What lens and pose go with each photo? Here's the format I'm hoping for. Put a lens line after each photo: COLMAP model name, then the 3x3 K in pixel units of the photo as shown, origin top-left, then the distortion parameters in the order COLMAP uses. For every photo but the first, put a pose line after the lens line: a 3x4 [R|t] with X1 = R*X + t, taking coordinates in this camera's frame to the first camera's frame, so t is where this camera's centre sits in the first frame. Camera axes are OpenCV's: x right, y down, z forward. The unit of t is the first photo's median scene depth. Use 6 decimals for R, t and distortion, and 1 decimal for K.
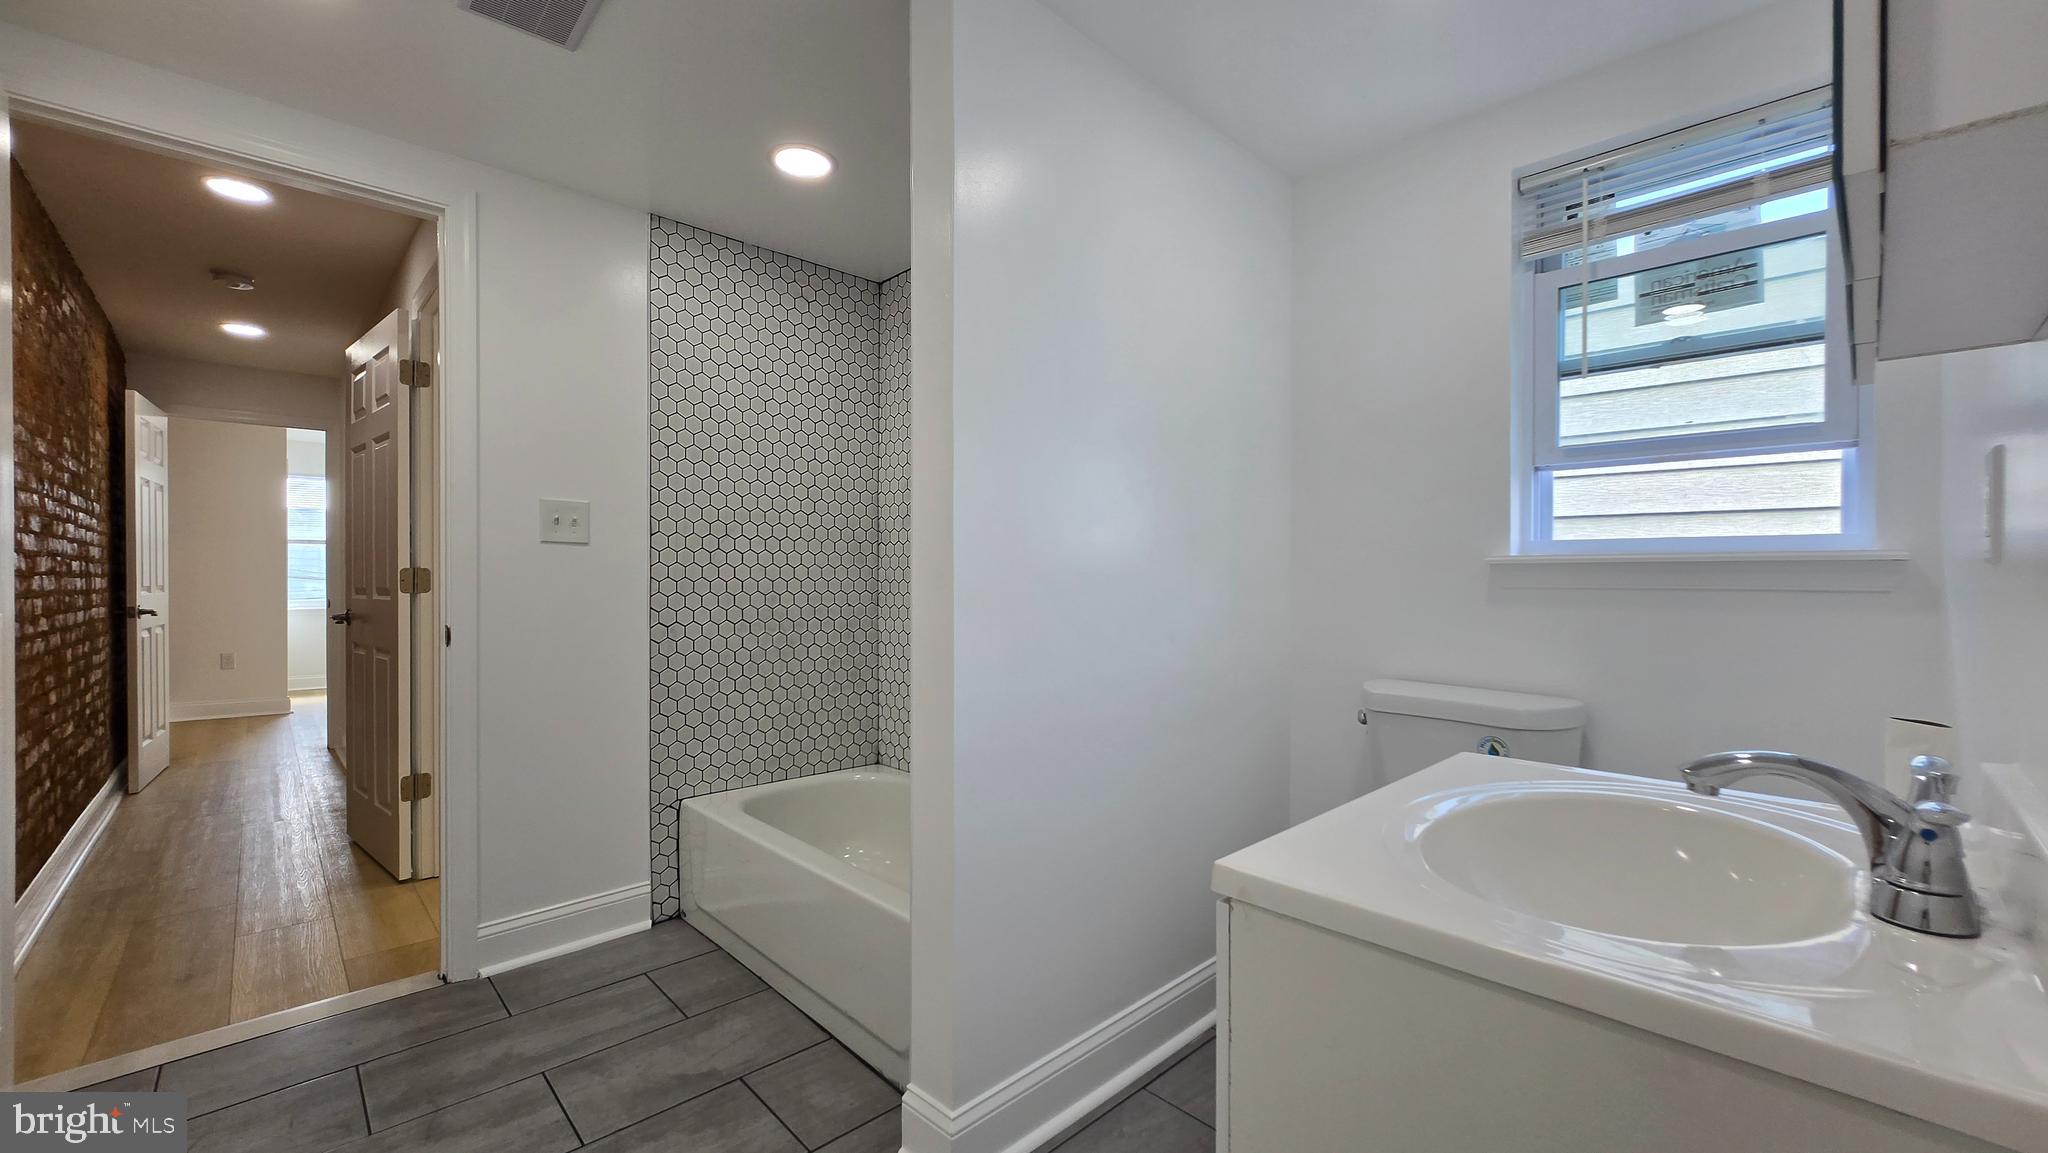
lens RADIAL K [[809.6, 0, 1010.8], [0, 809.6, 582.8], [0, 0, 1]] dist [0.003032, -0.000374]
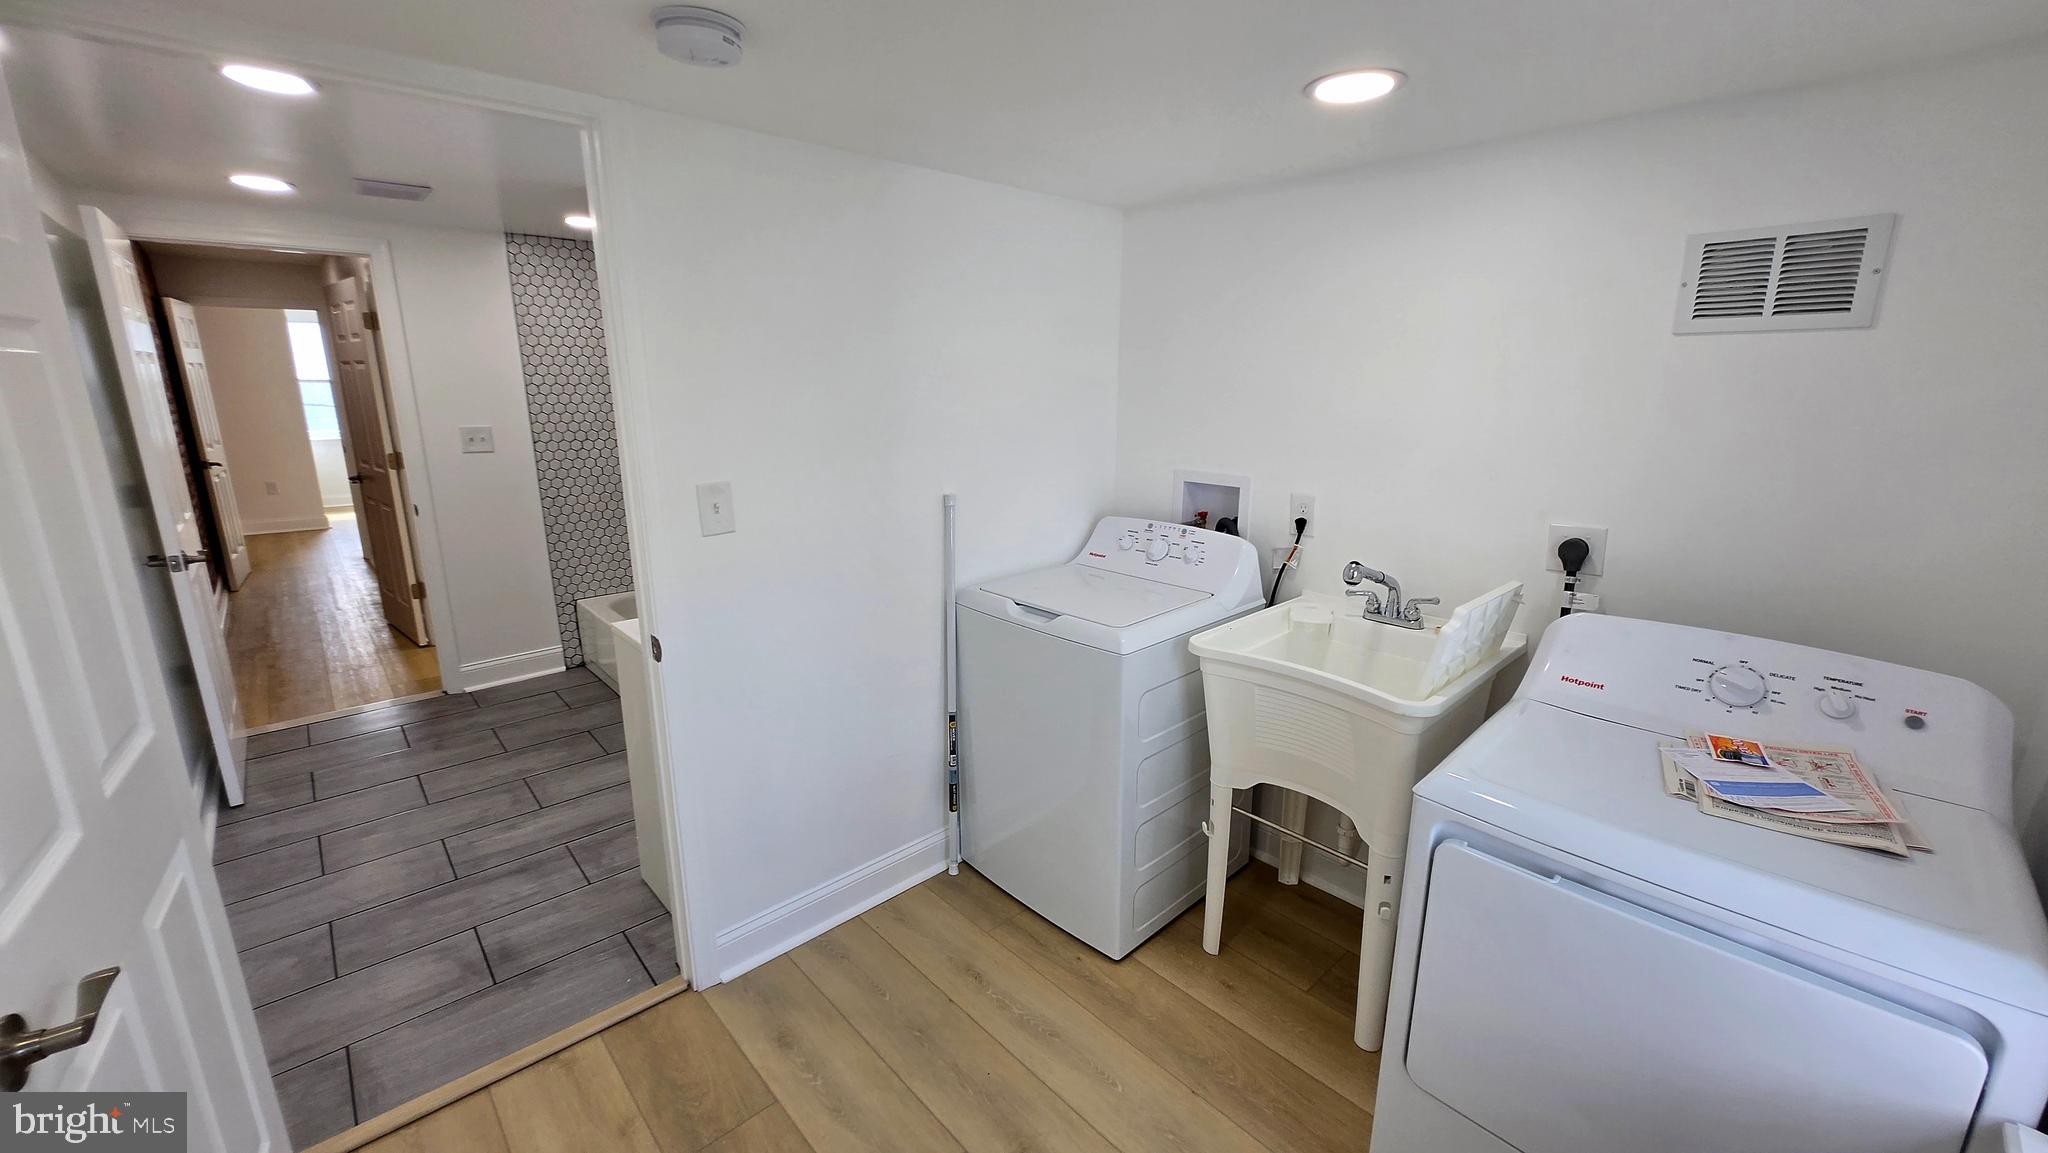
lens RADIAL K [[809.6, 0, 1030.1], [0, 809.6, 570.9], [0, 0, 1]] dist [0.003032, -0.000374]
pose [[0.999963, 0.006929, -0.005076, 0.487620], [-0.005580, 0.973352, 0.229247, -0.162725], [0.006530, -0.229210, 0.973355, -0.553203]]
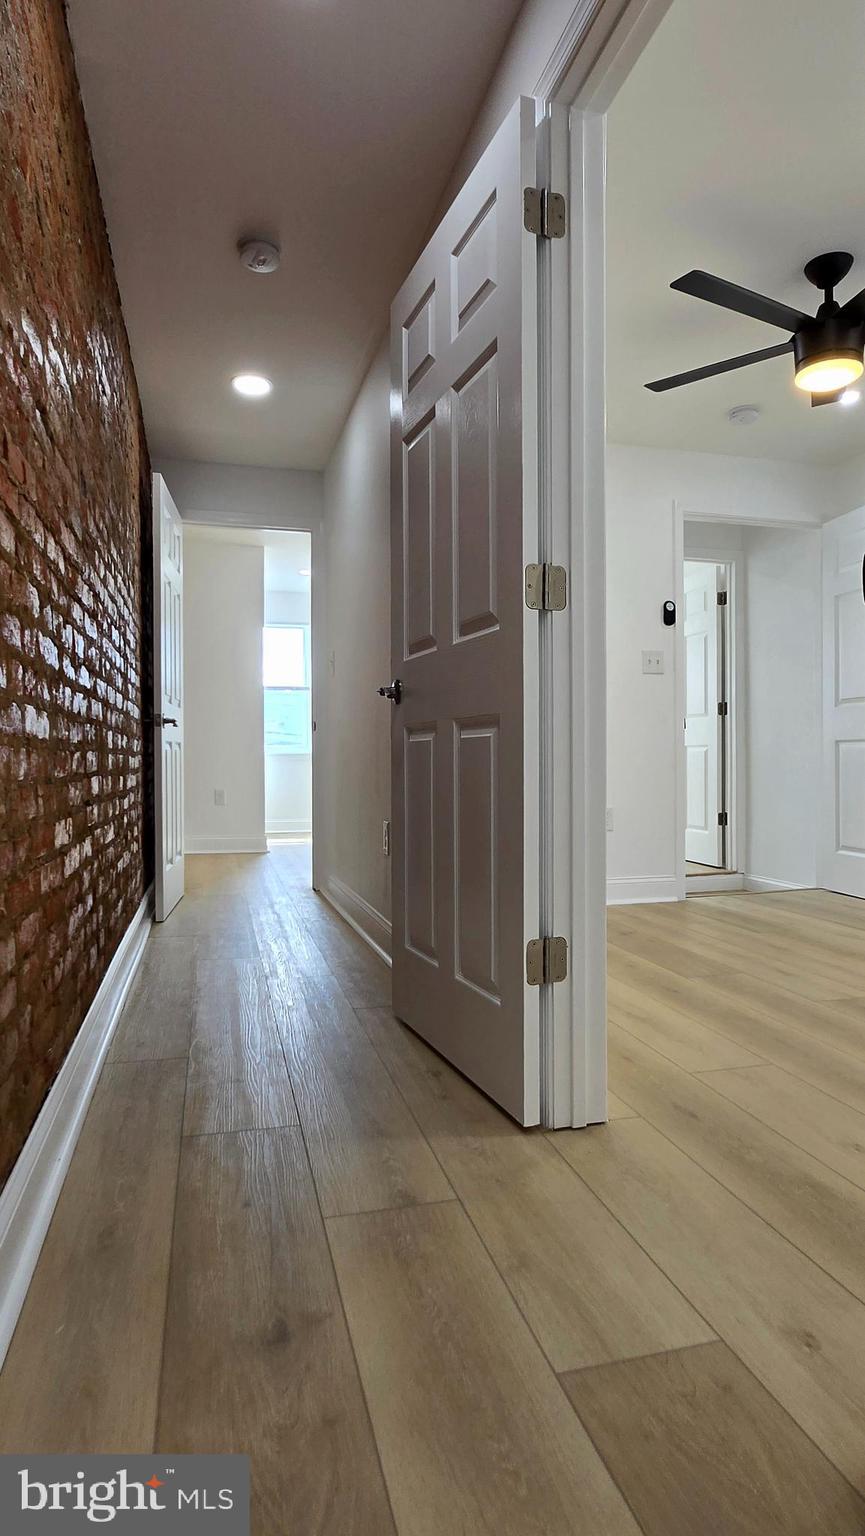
lens RADIAL K [[854.3, 0, 428.7], [0, 854.3, 763.2], [0, 0, 1]] dist [0.010705, 0.000213]
pose [[0.877006, 0.002291, -0.480474, -0.519572], [-0.000536, 0.999993, 0.003791, 0.113776], [0.480479, -0.003067, 0.877001, 0.446750]]
